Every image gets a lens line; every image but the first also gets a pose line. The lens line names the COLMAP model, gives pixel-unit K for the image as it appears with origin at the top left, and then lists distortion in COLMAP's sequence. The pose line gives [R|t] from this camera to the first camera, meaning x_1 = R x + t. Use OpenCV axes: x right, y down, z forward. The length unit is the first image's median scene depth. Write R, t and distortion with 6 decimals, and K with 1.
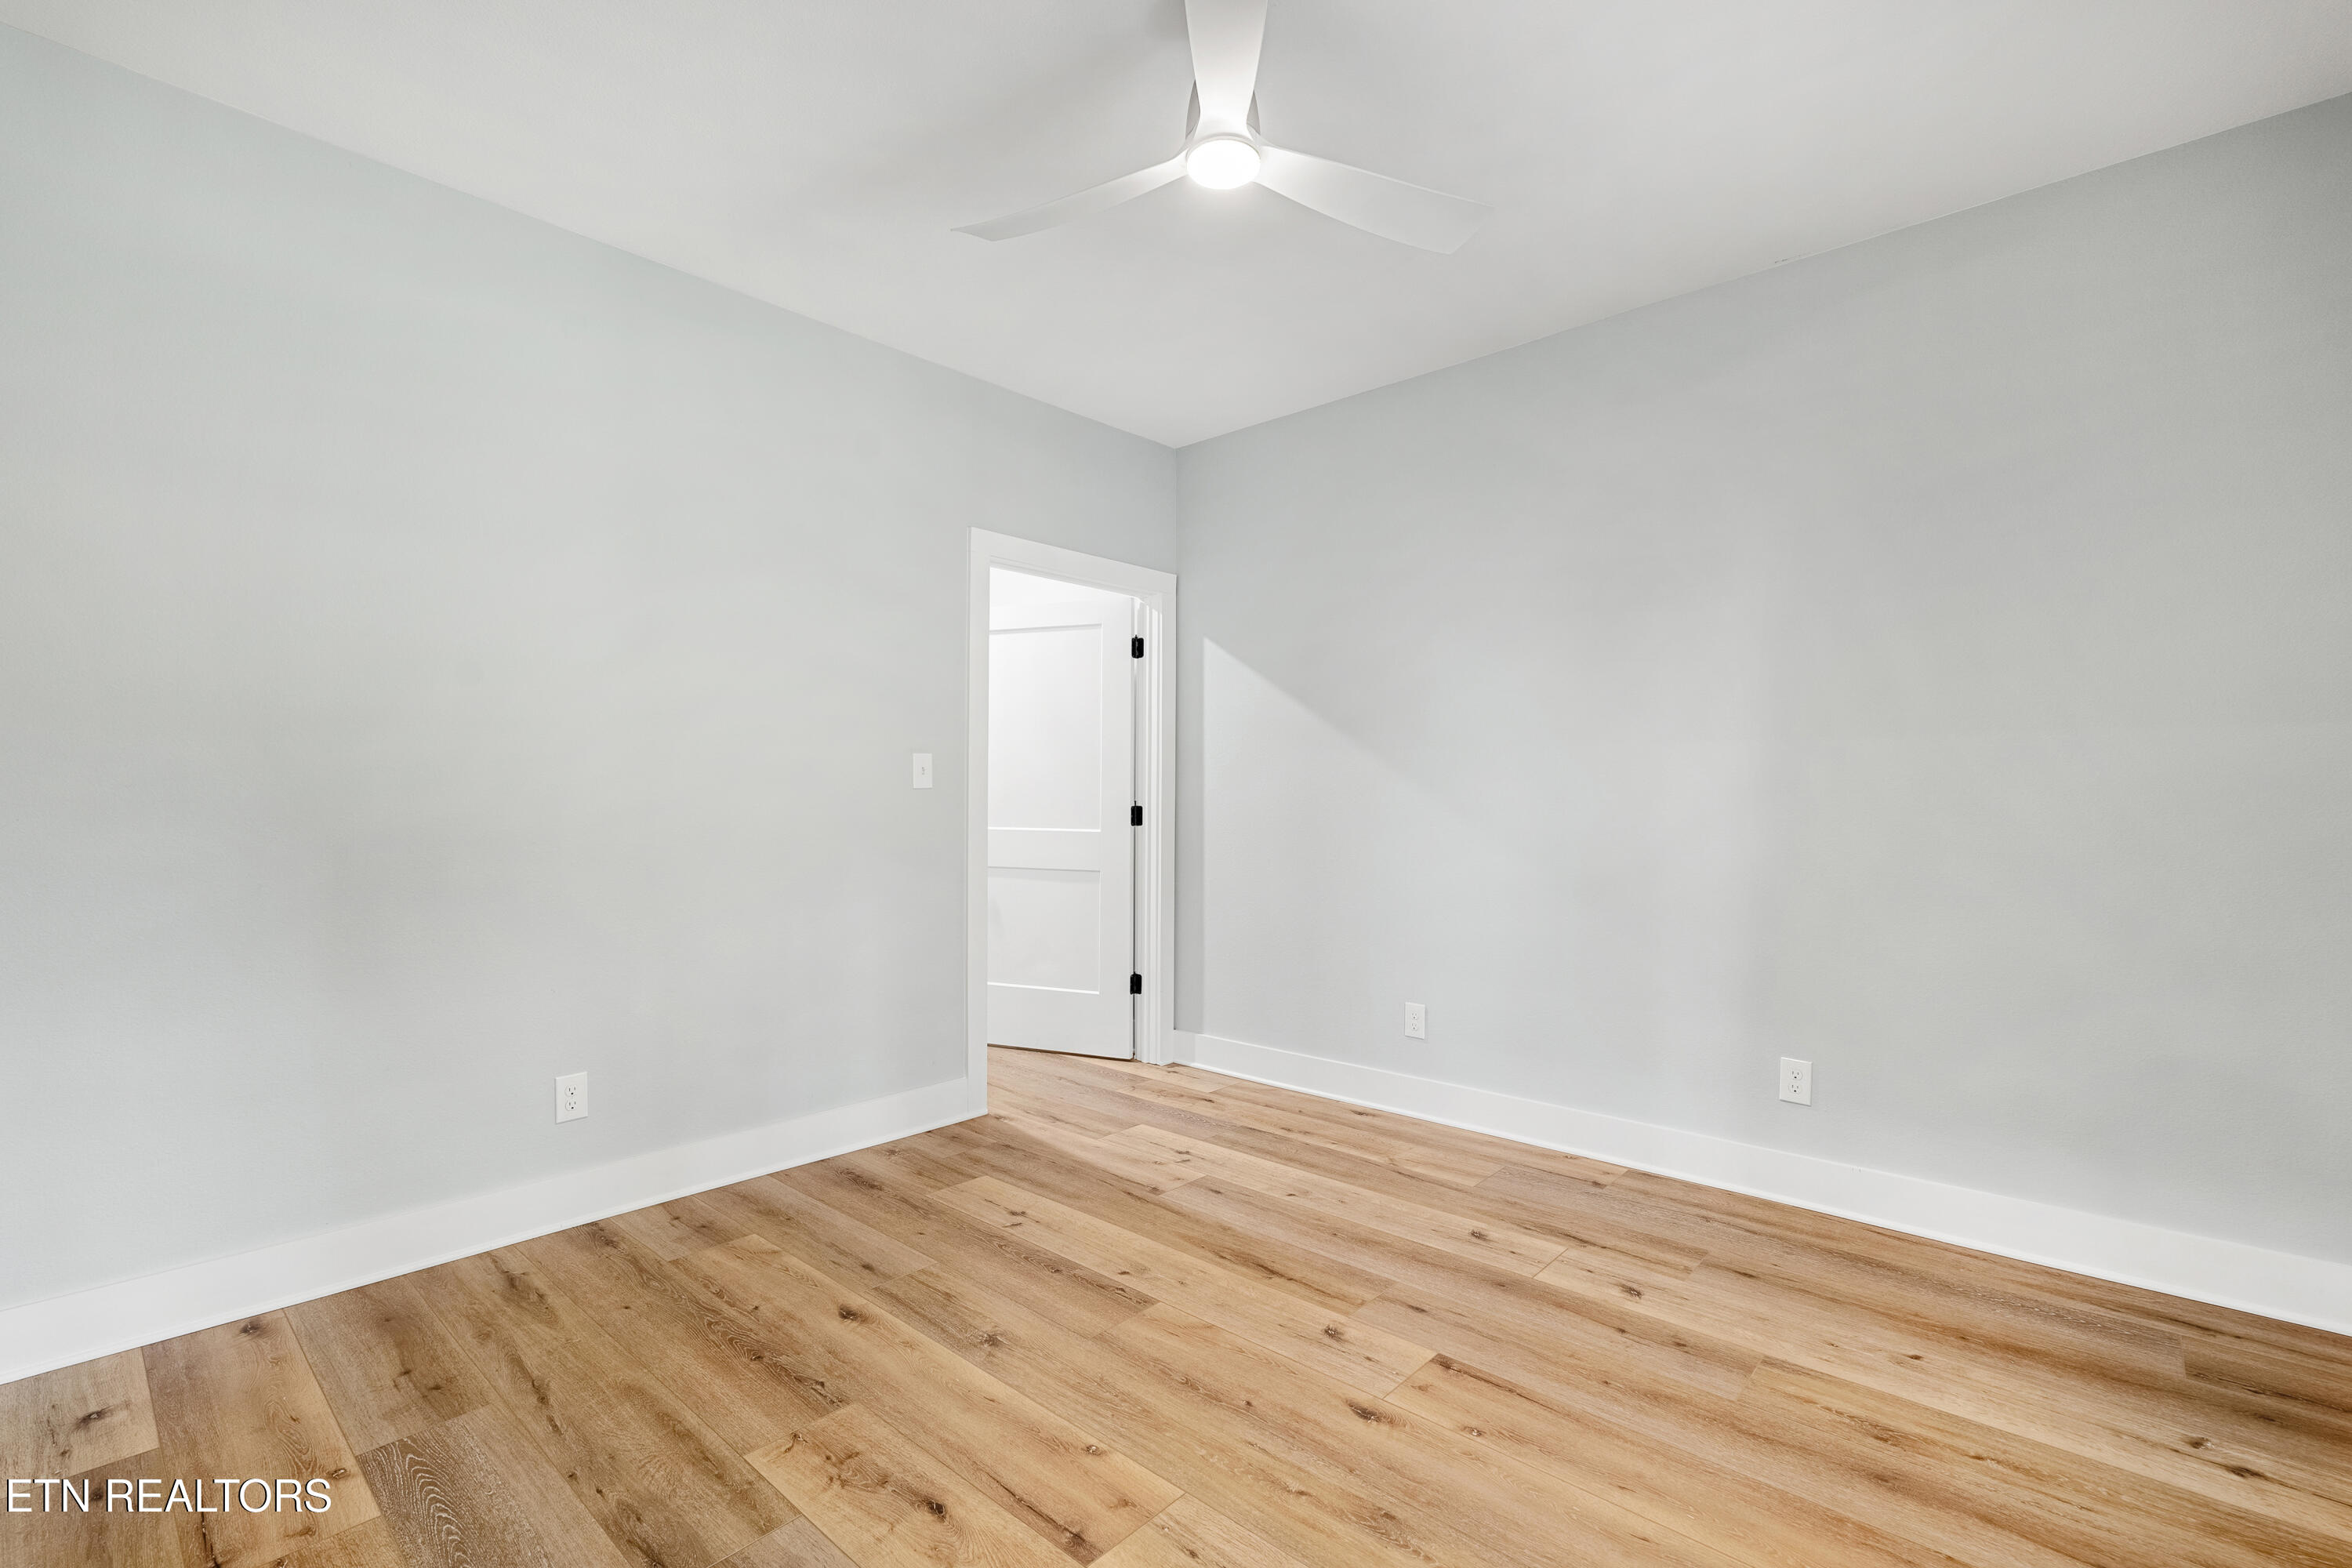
lens RADIAL K [[1038.6, 0, 1175.5], [0, 1038.6, 790.8], [0, 0, 1]] dist [-0.002150, -0.000260]
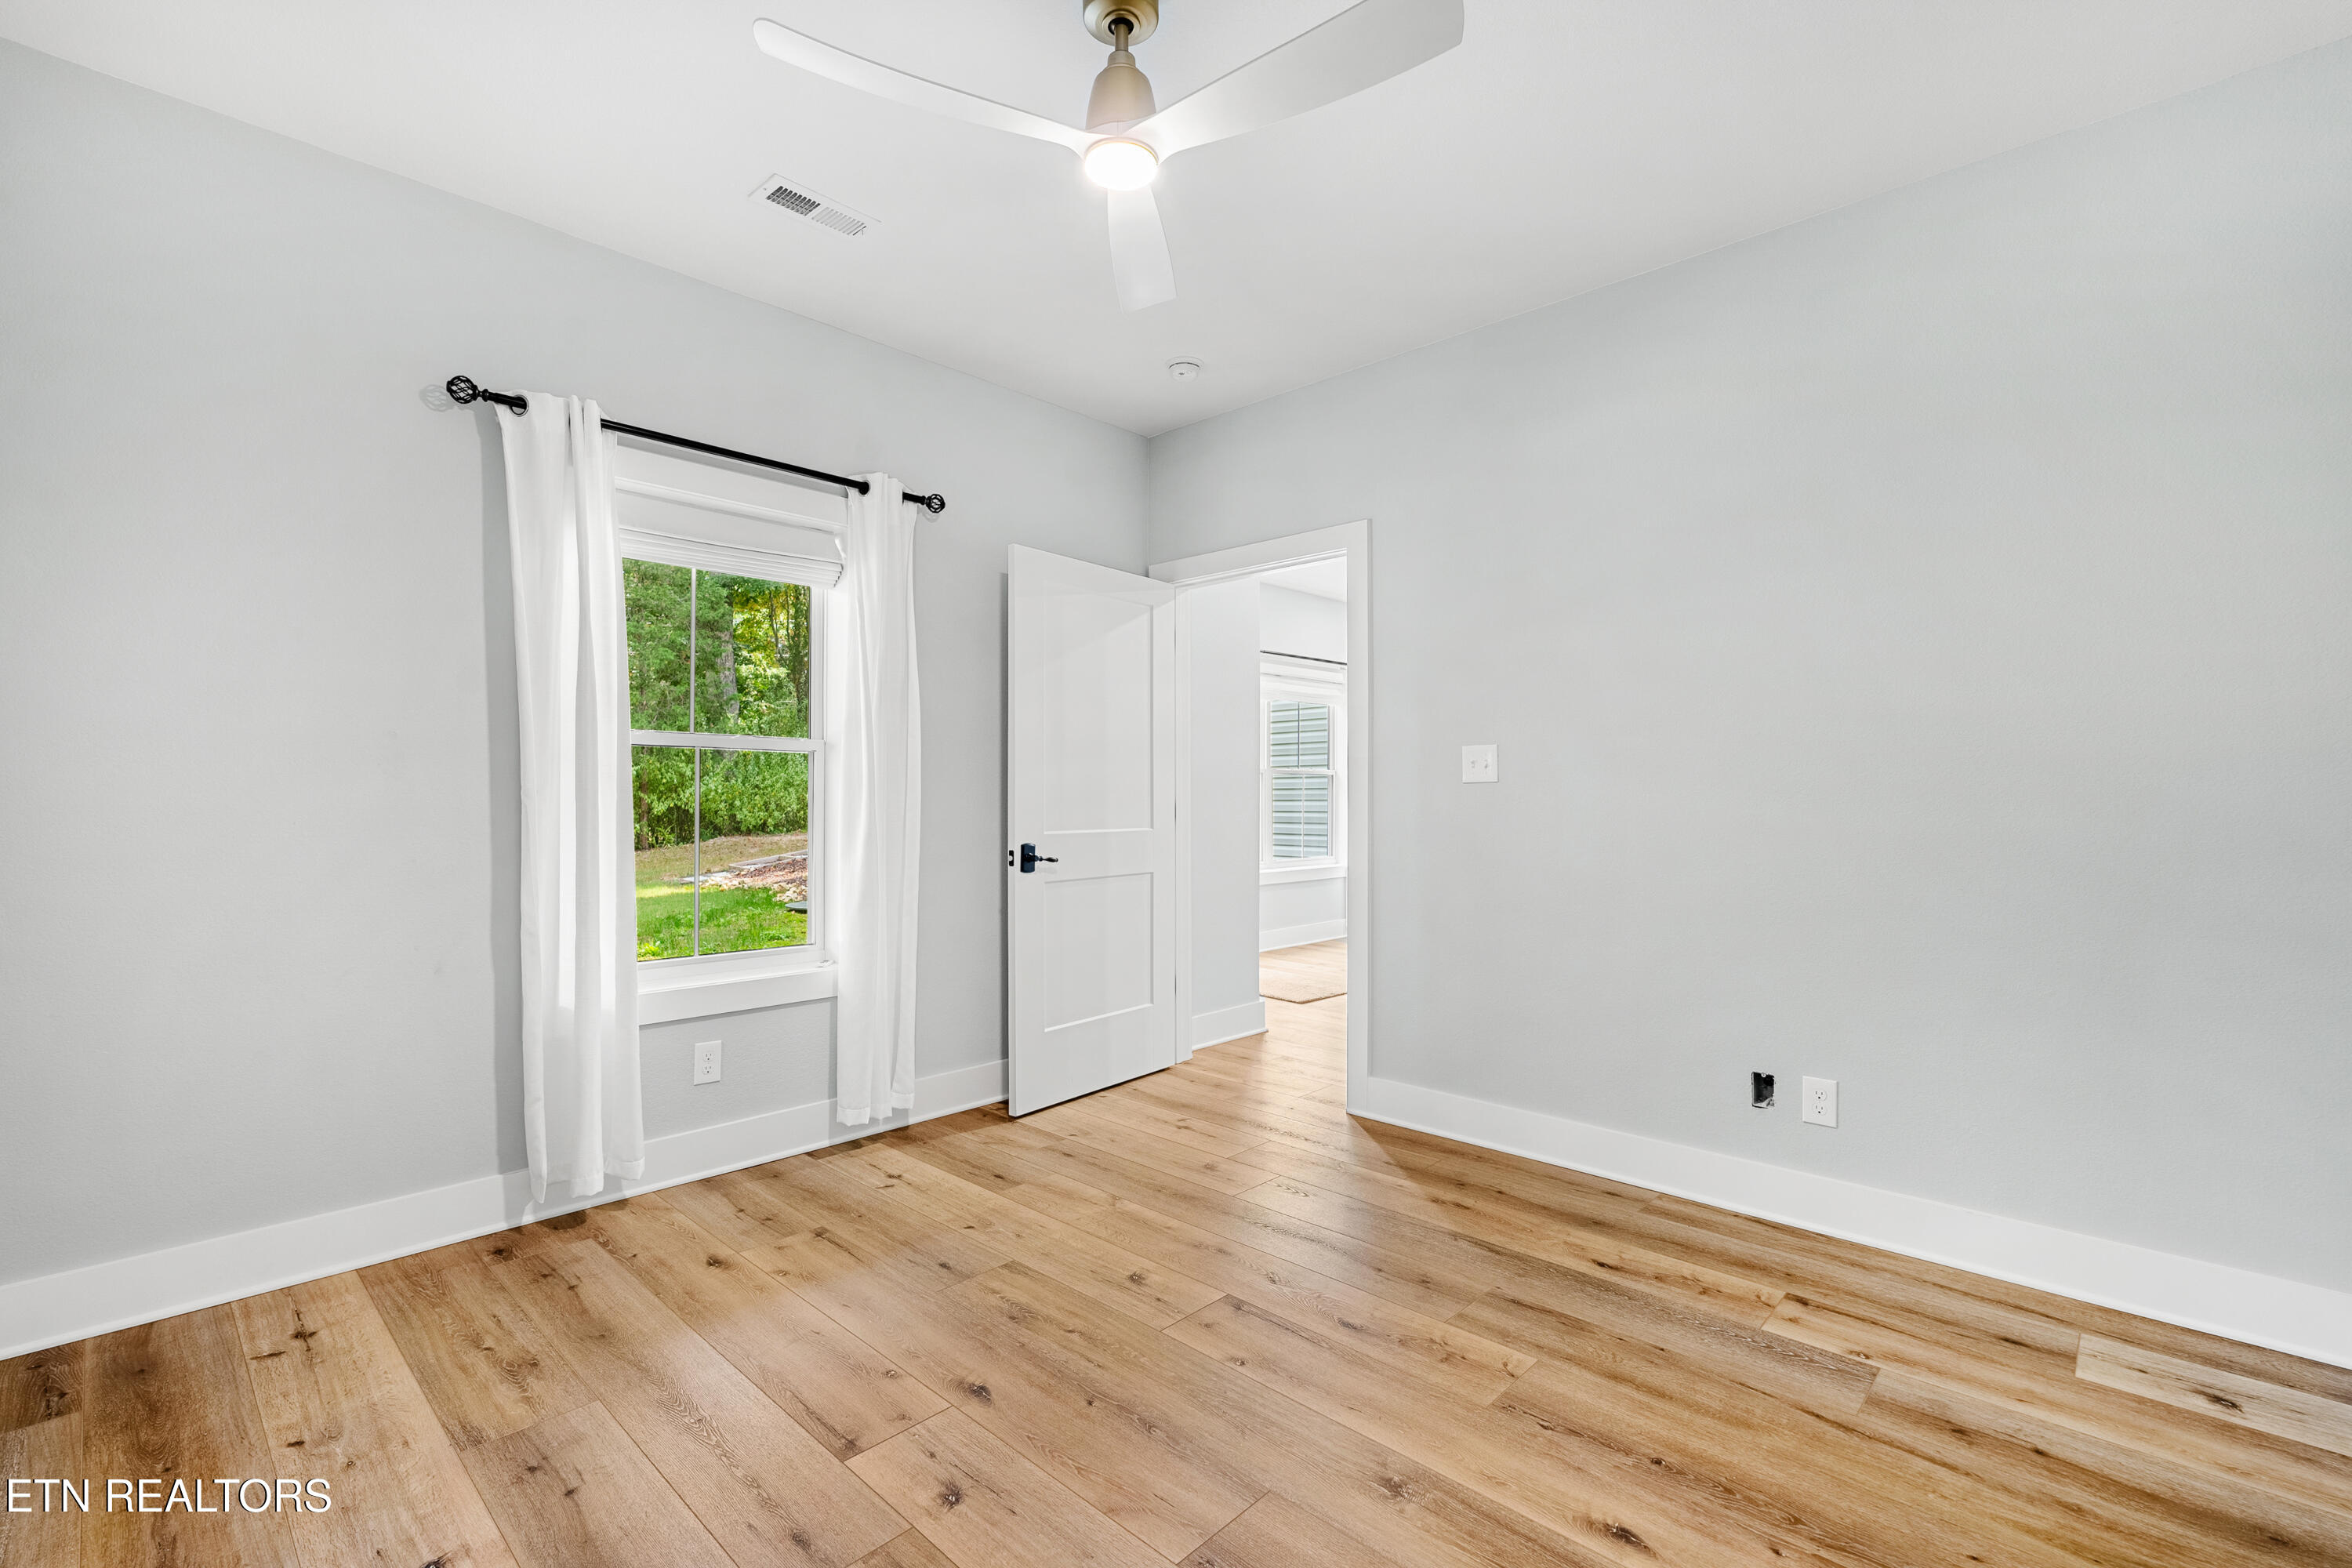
lens RADIAL K [[1038.6, 0, 1176.2], [0, 1038.6, 790.6], [0, 0, 1]] dist [-0.002150, -0.000260]
pose [[-0.999684, -0.003644, 0.024869, -0.034871], [-0.003830, 0.999965, -0.007404, 0.012389], [-0.024841, -0.007497, -0.999663, 2.032393]]
